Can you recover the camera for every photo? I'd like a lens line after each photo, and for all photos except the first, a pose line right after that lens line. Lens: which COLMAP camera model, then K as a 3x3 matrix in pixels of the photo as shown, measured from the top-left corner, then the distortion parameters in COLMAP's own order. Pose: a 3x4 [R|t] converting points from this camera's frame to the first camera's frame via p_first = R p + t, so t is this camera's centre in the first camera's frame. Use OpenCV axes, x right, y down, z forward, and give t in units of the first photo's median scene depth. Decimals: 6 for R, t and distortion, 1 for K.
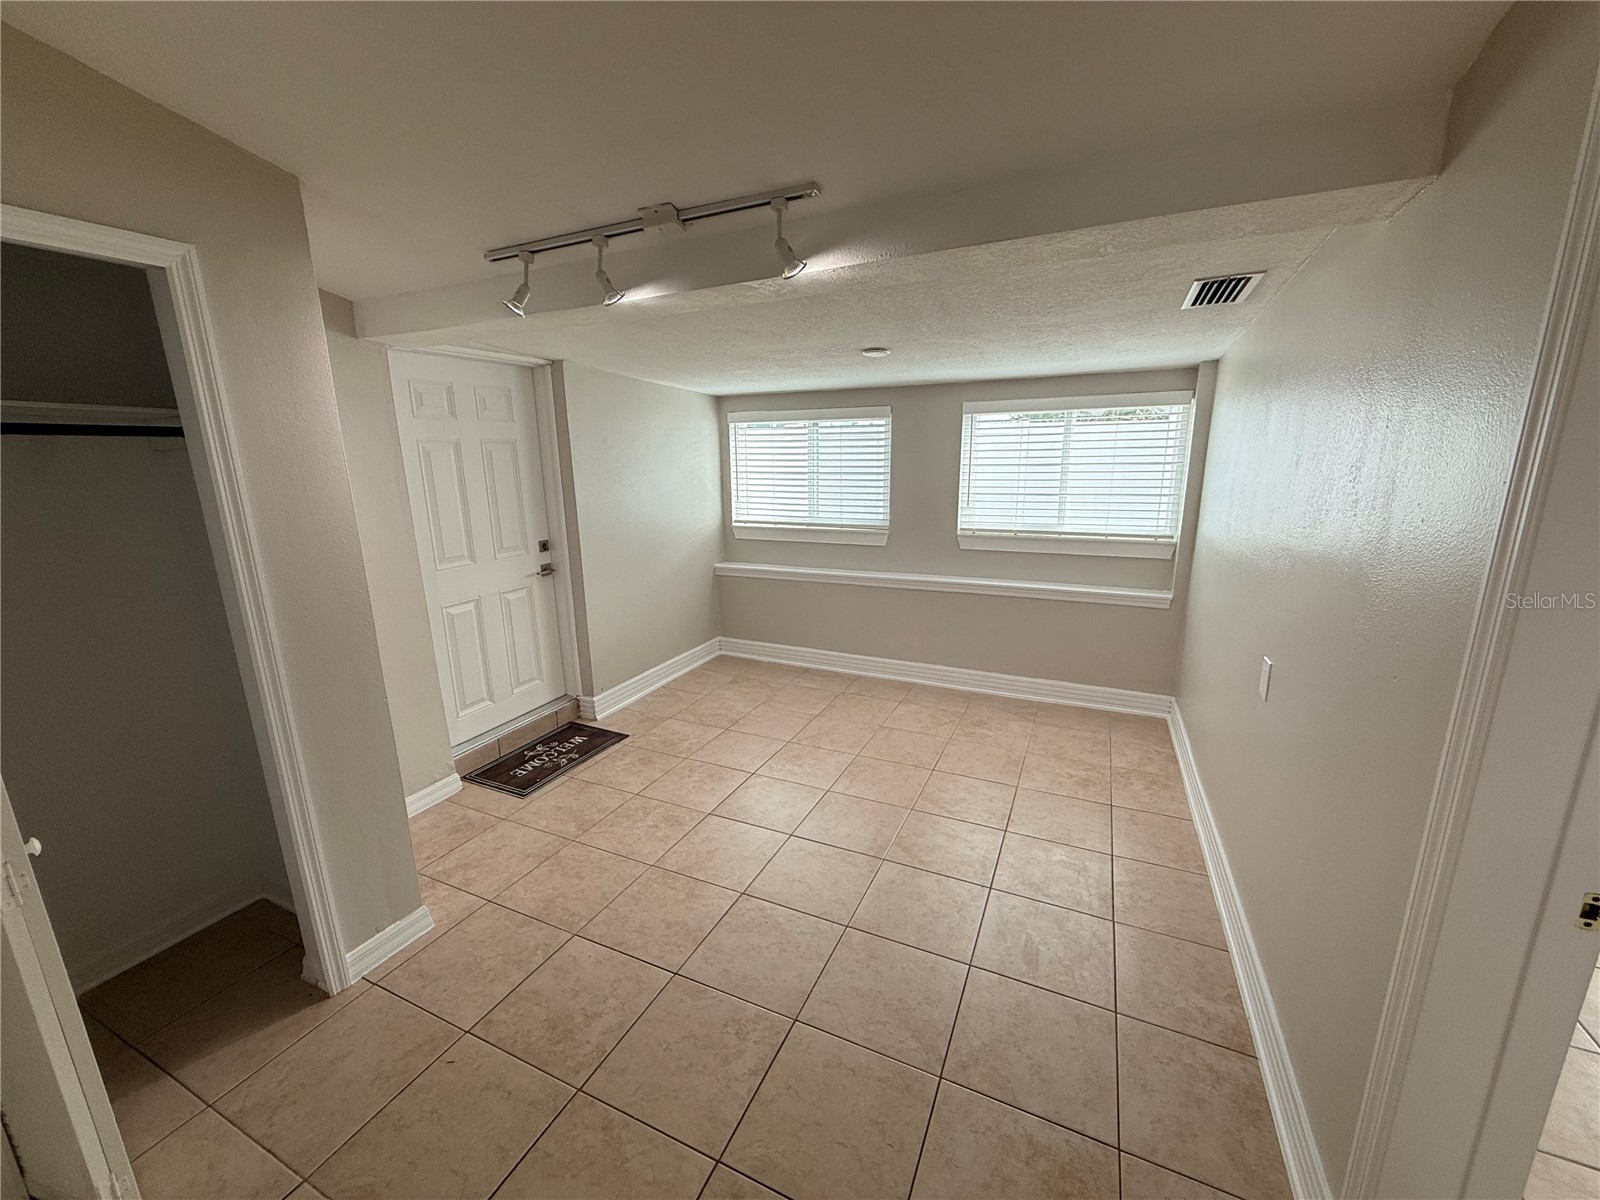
lens RADIAL K [[637.6, 0, 803.3], [0, 637.6, 599.8], [0, 0, 1]] dist [-0.001702, 0.000436]
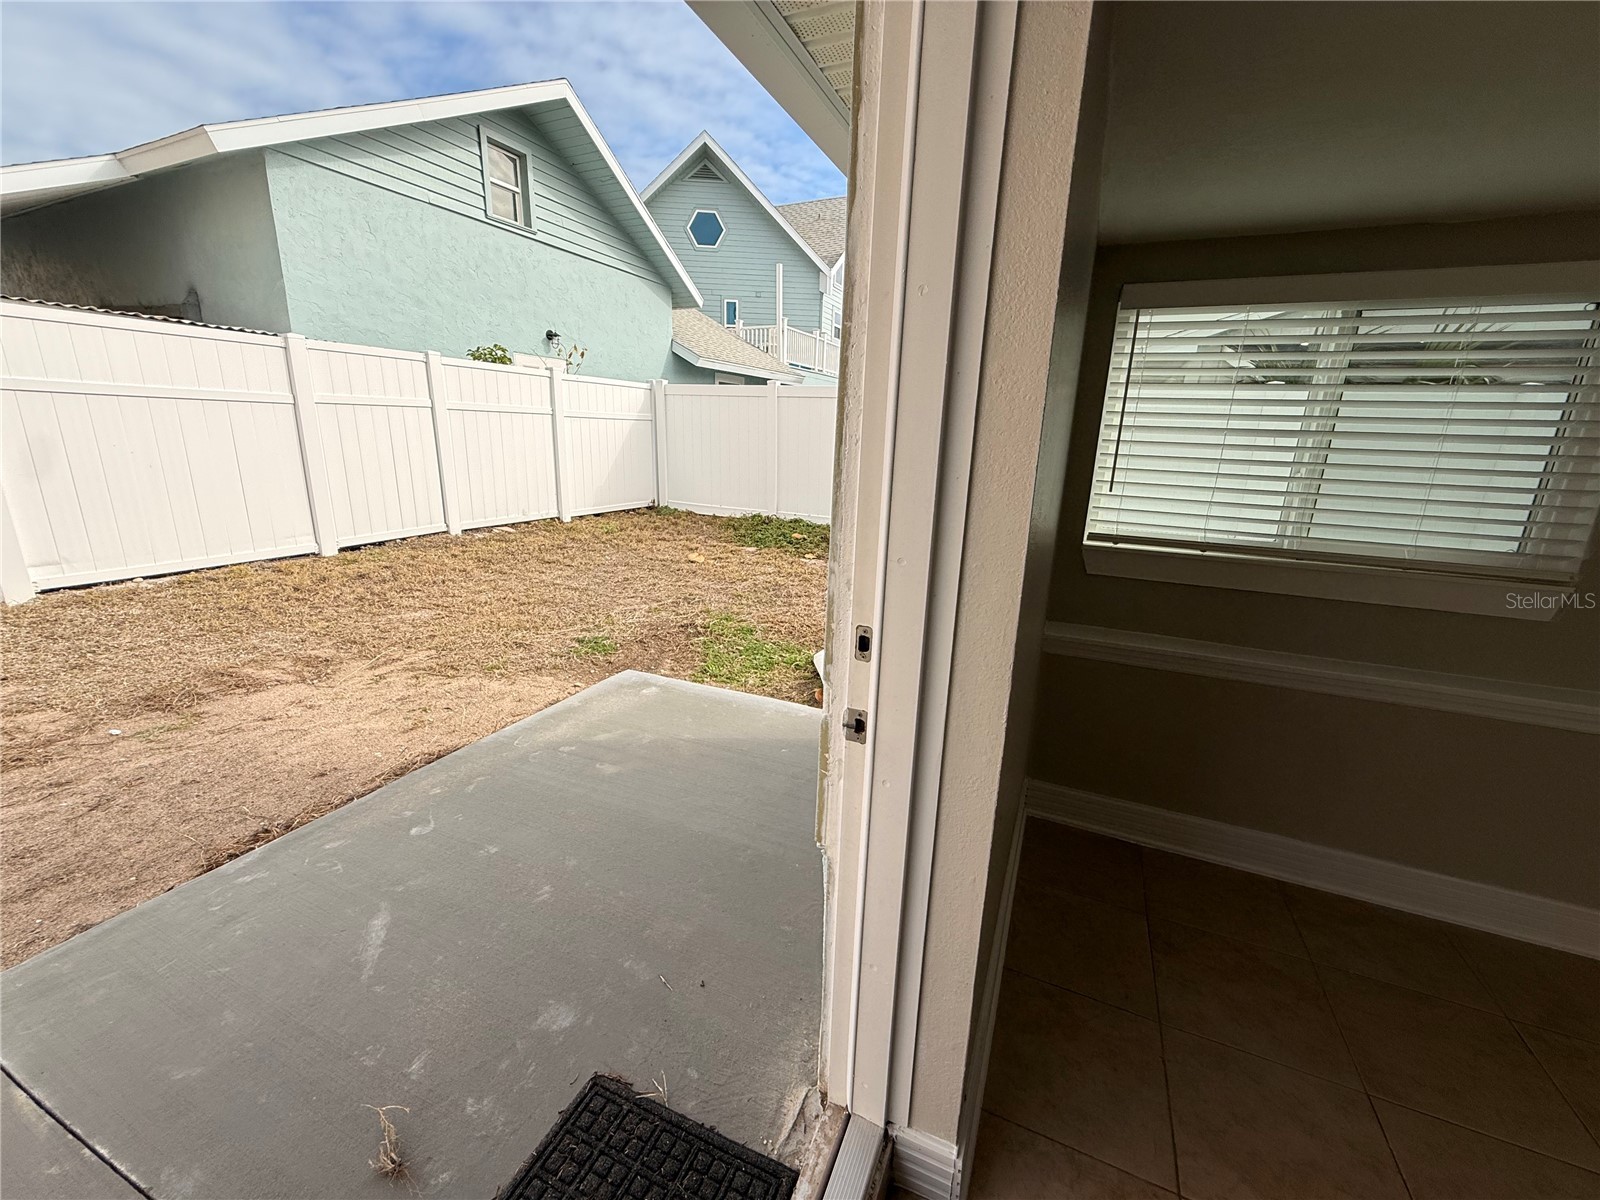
lens RADIAL K [[637.6, 0, 799.3], [0, 637.6, 603.5], [0, 0, 1]] dist [-0.001702, 0.000436]
pose [[0.998963, 0.037074, 0.026442, -0.744641], [-0.037979, 0.998679, 0.034607, -0.190258], [-0.025124, -0.035575, 0.999051, 1.269018]]
